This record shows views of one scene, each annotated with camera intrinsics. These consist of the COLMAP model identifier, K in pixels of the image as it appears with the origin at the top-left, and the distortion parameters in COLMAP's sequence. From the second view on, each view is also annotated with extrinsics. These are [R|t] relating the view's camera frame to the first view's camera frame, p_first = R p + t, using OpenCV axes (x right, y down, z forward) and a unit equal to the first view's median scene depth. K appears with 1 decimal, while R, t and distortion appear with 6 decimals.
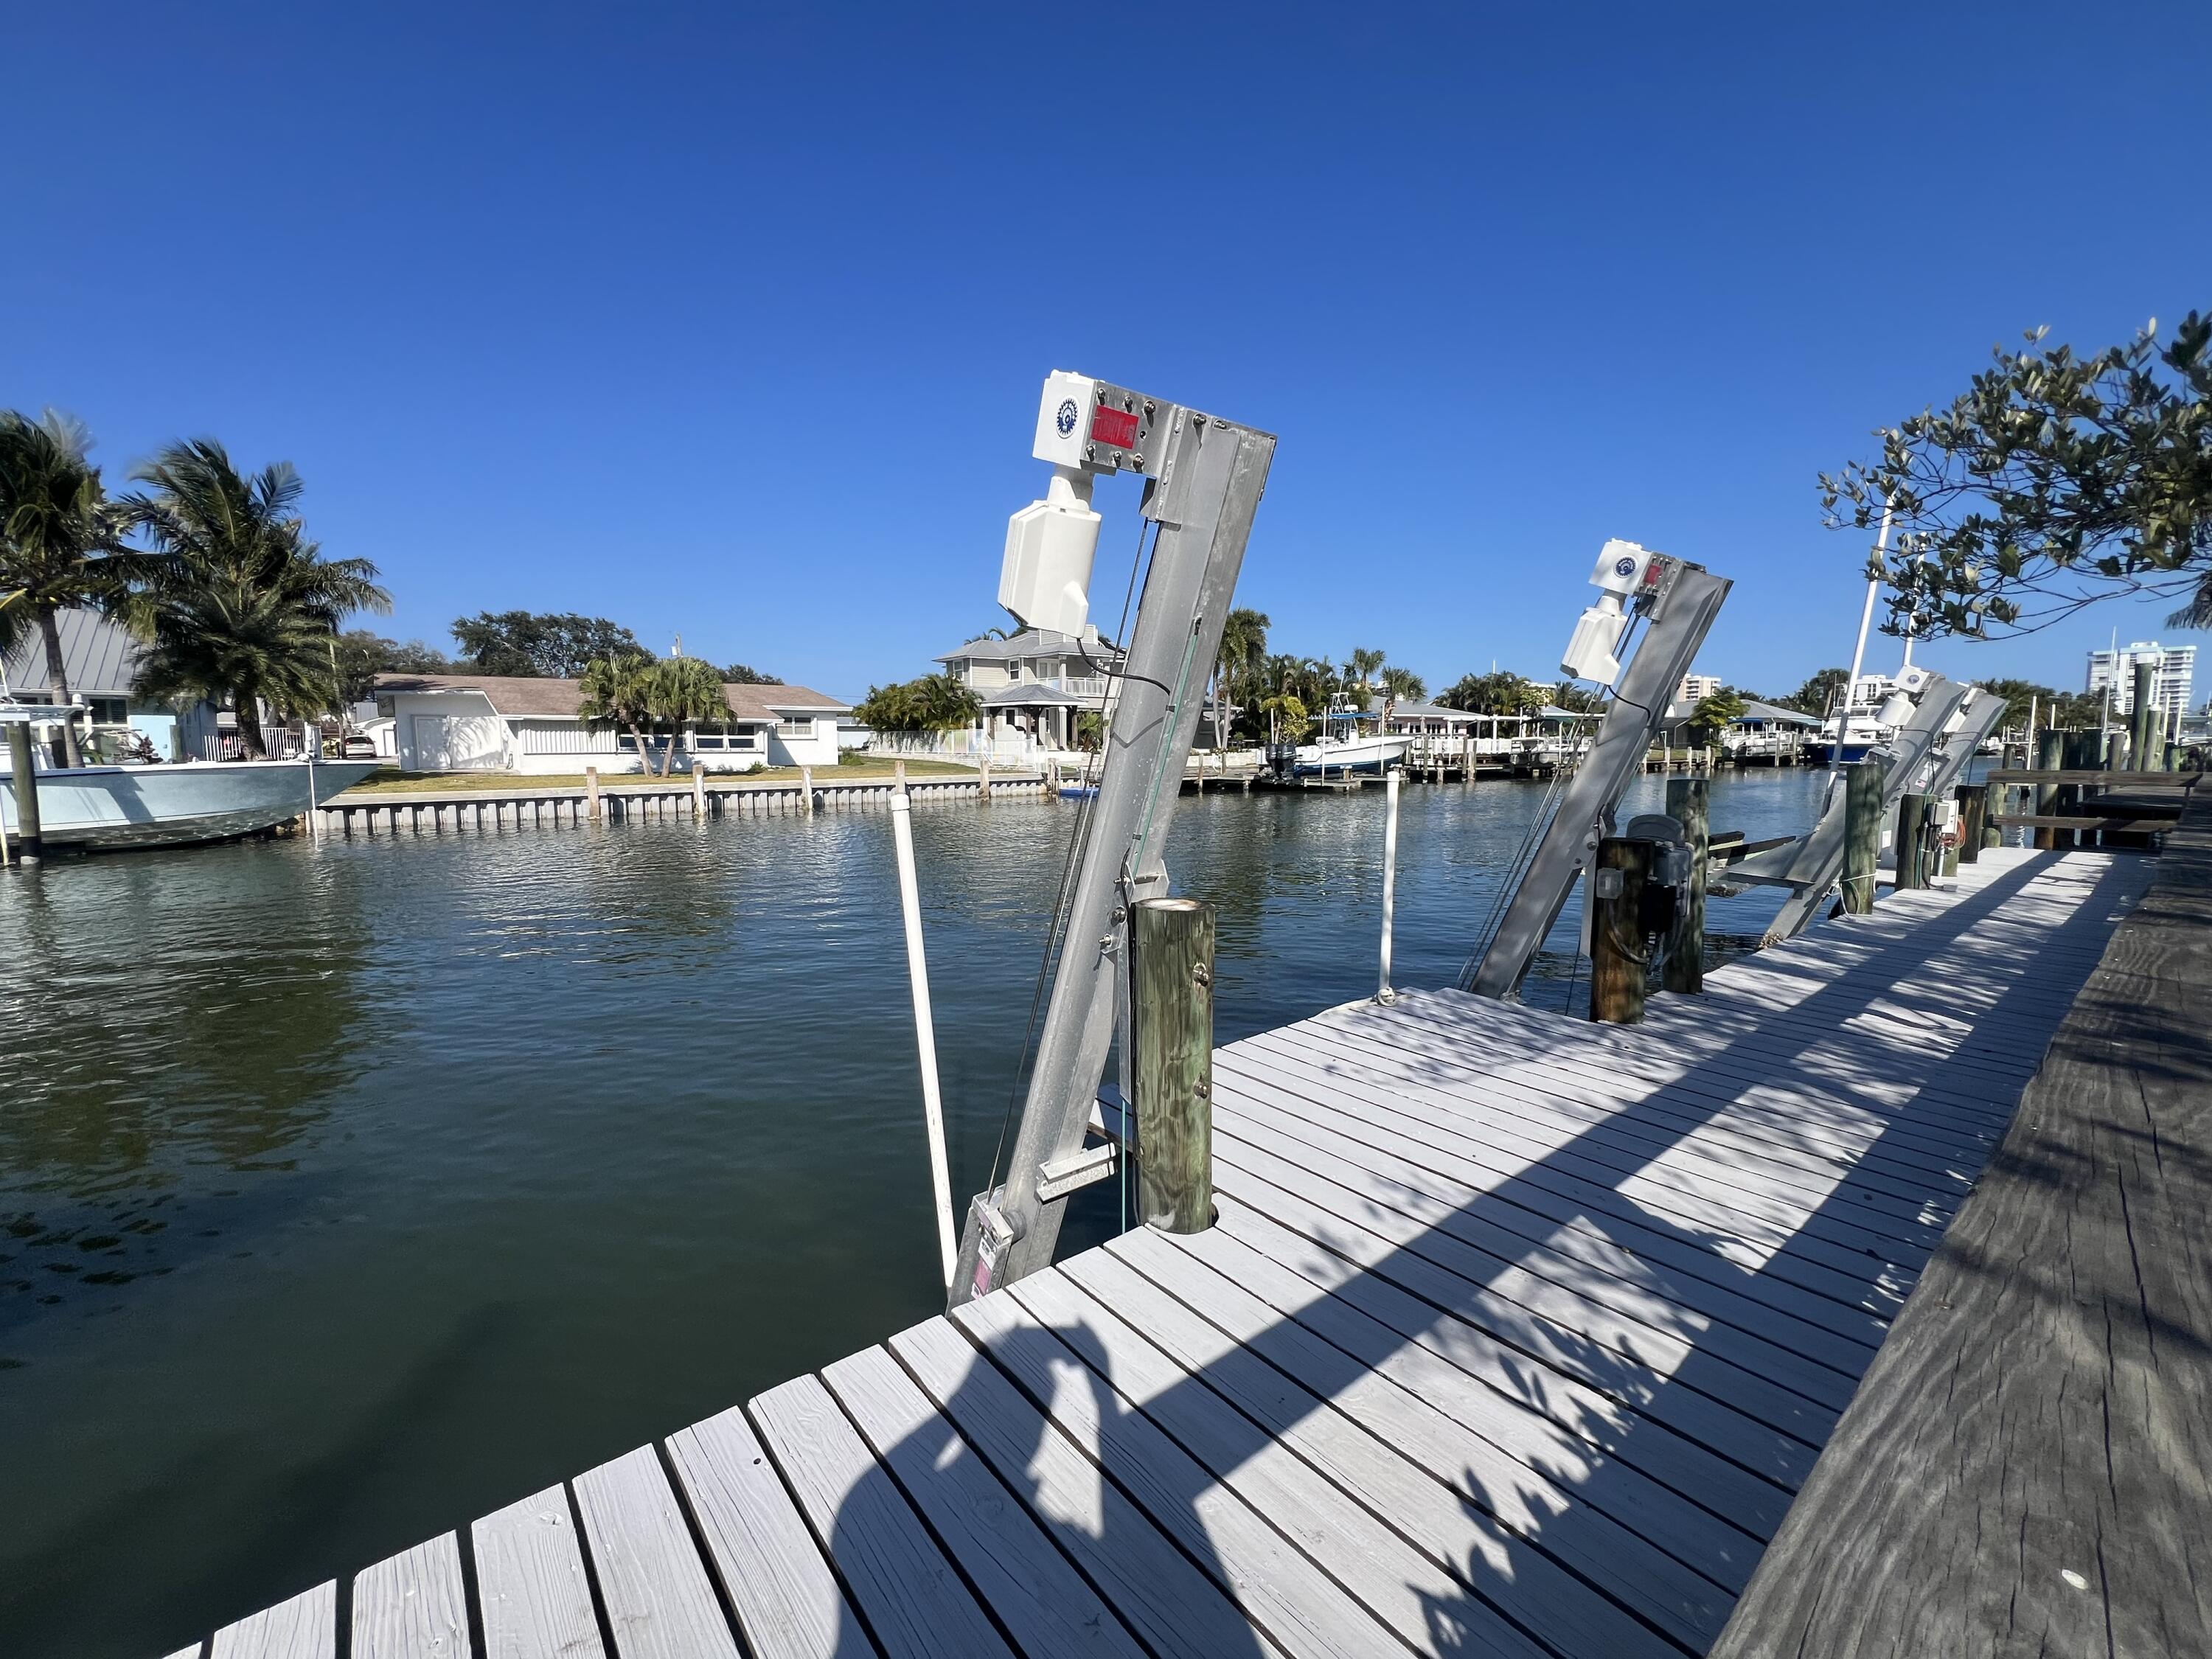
lens RADIAL K [[902.0, 0, 1097.5], [0, 902.0, 818.6], [0, 0, 1]] dist [-0.002821, -0.000273]
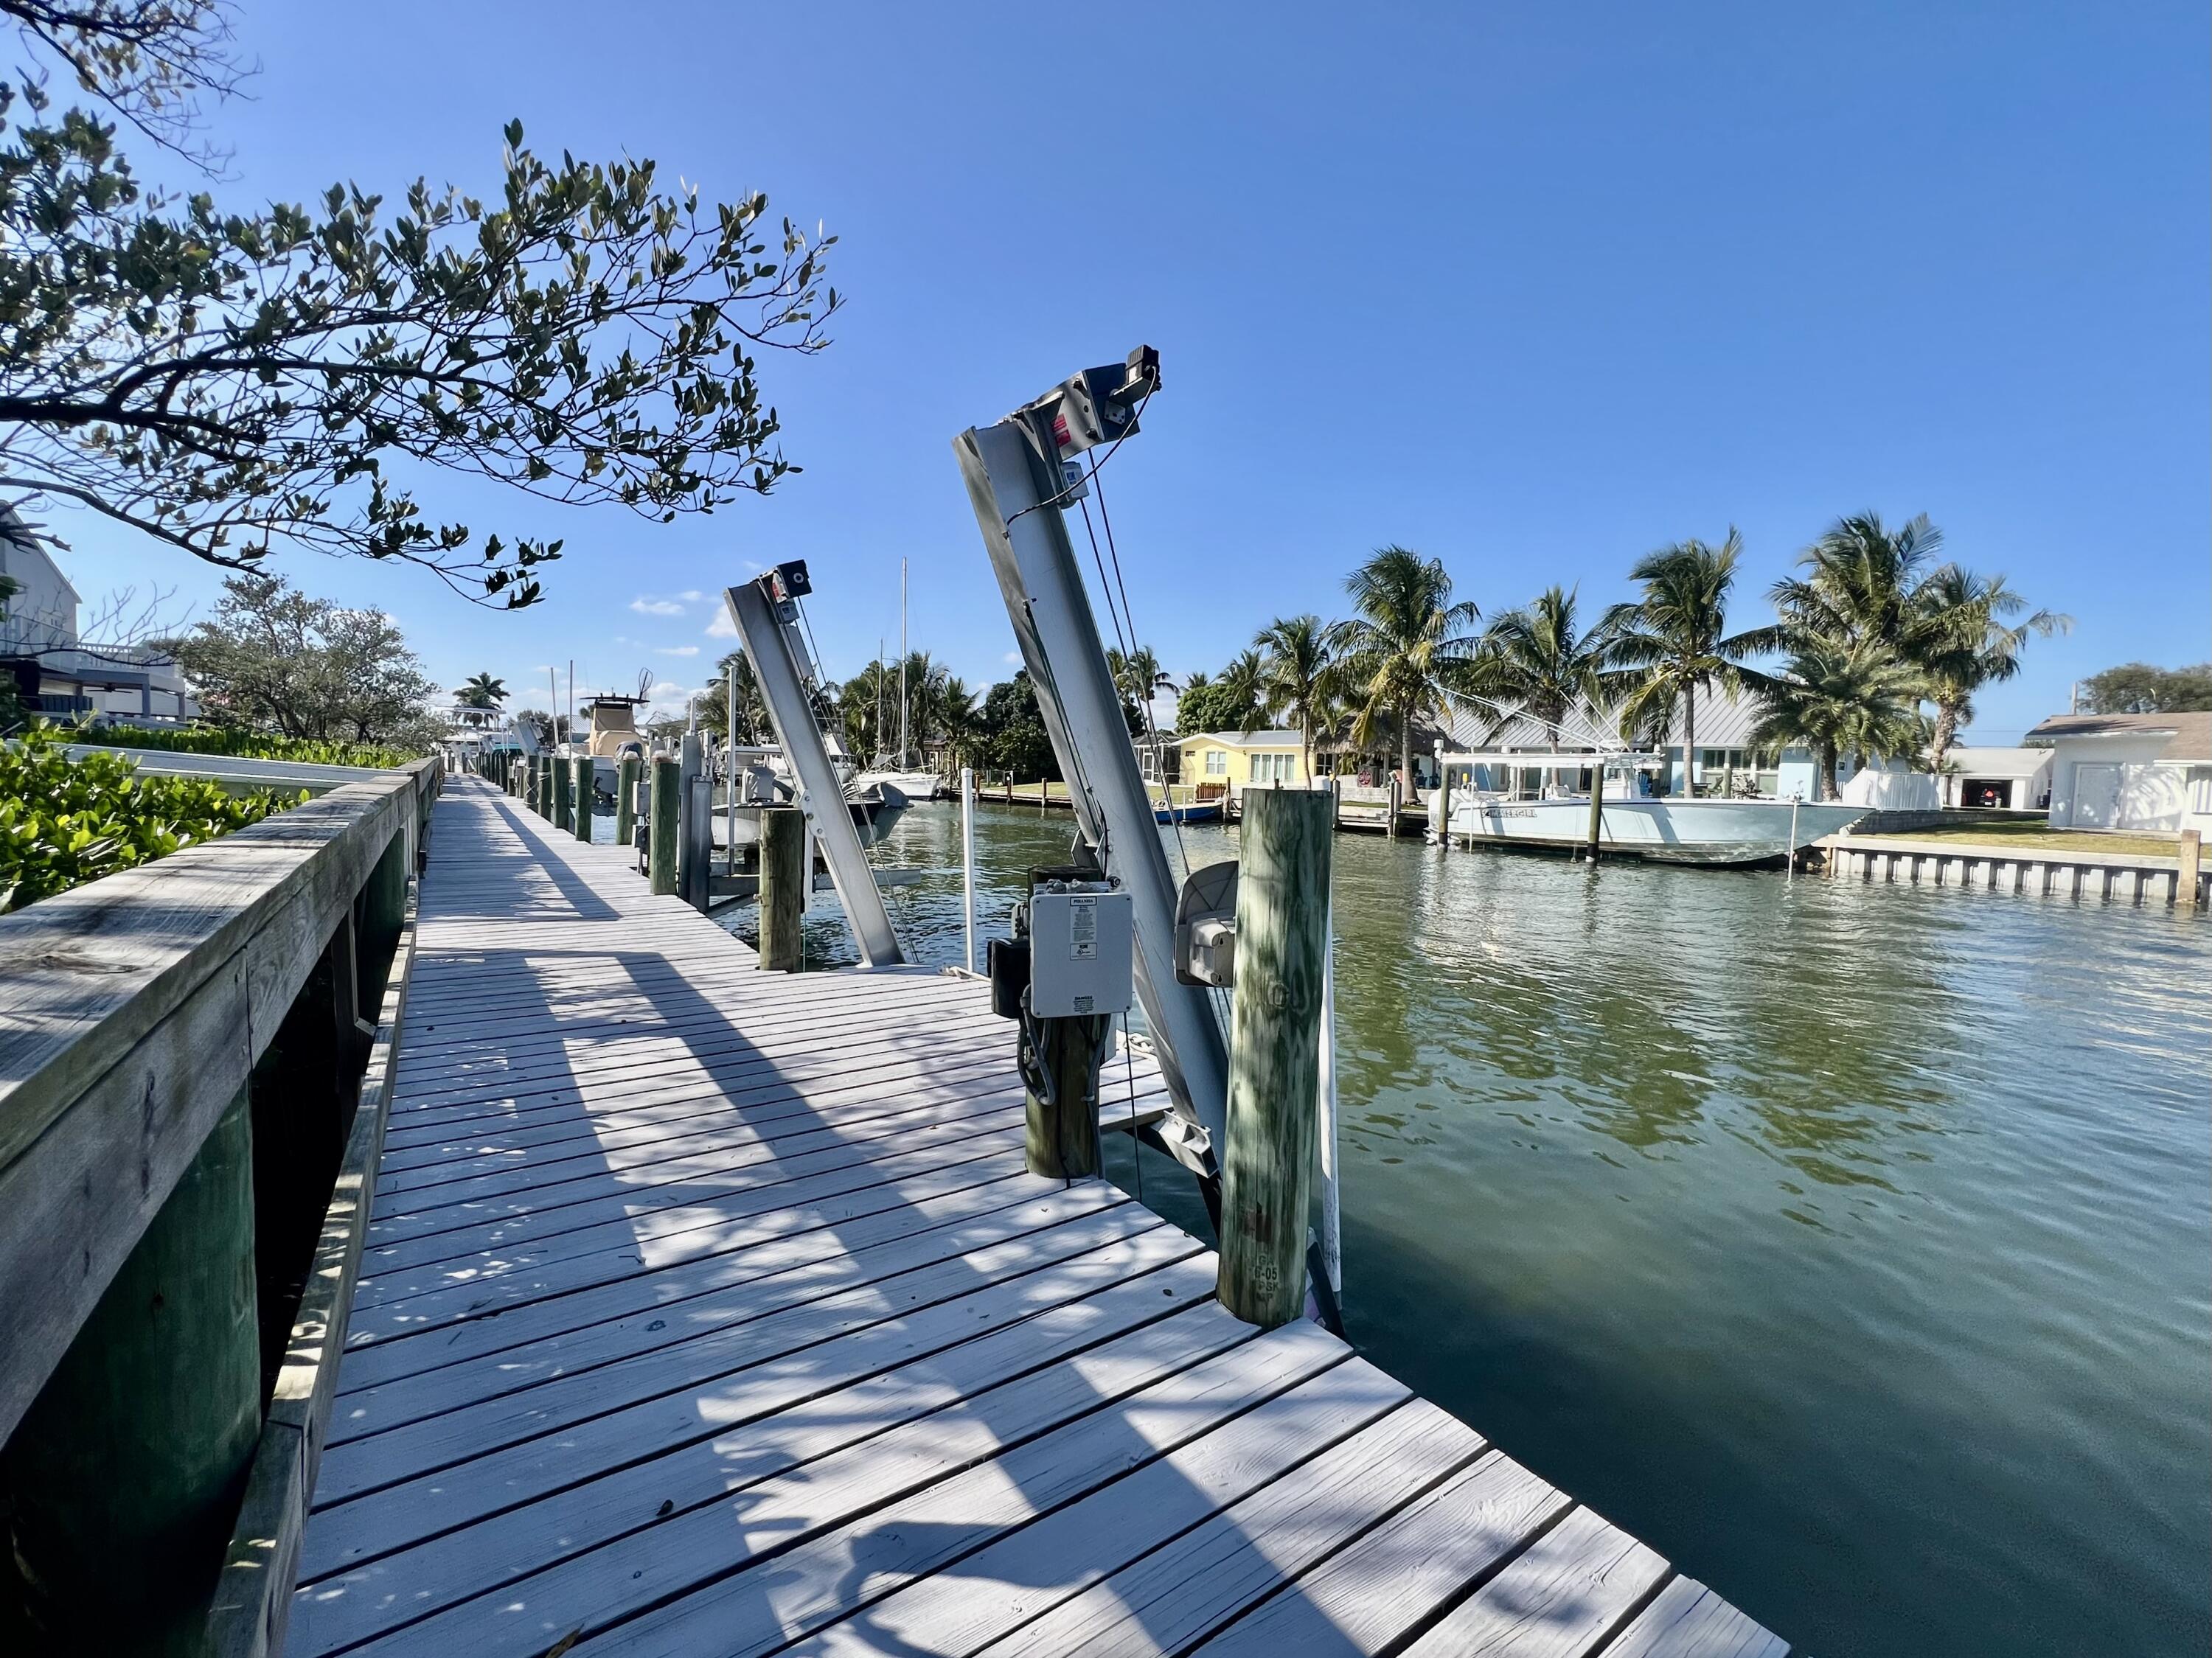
lens RADIAL K [[902.0, 0, 1094.5], [0, 902.0, 832.8], [0, 0, 1]] dist [-0.002821, -0.000273]
pose [[-0.056953, 0.070518, -0.995883, 0.222916], [-0.116682, 0.990196, 0.076788, -0.009741], [0.991535, 0.120575, -0.048167, 0.195036]]
